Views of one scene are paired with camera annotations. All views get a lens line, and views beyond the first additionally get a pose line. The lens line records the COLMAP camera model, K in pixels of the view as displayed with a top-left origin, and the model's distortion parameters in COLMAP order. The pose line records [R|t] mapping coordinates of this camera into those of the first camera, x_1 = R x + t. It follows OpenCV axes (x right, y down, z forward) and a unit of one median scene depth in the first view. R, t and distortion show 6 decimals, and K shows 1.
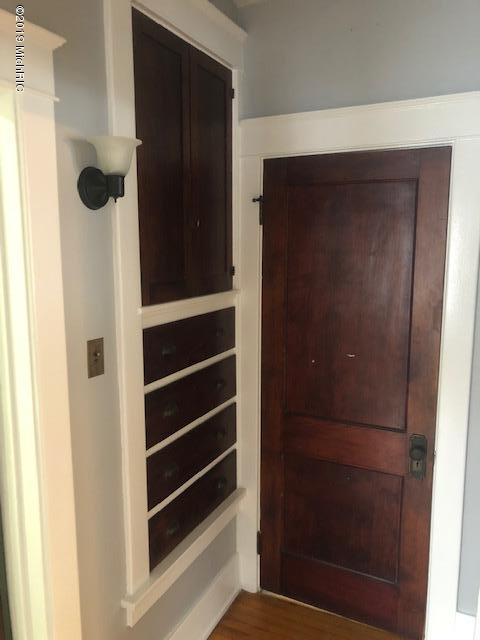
lens RADIAL K [[529.1, 0, 240.0], [0, 529.1, 320.0], [0, 0, 1]] dist [0.006299, -0.004143]
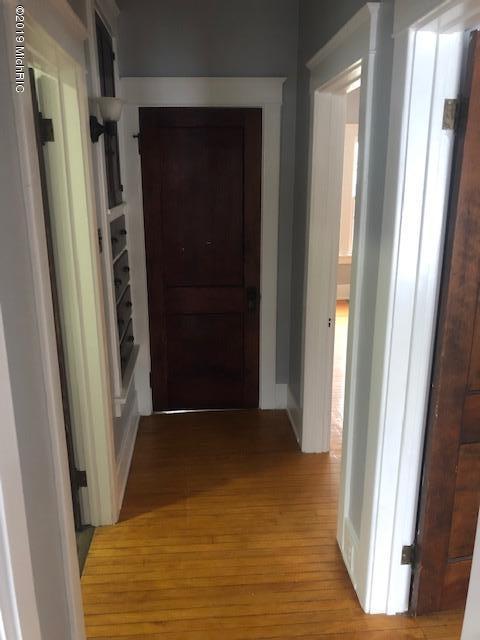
lens RADIAL K [[529.1, 0, 240.0], [0, 529.1, 320.0], [0, 0, 1]] dist [0.006299, -0.004143]
pose [[0.862610, -0.140562, 0.485949, -0.495236], [0.079889, 0.986419, 0.143512, 0.078168], [-0.499522, -0.084973, 0.862124, -0.411357]]
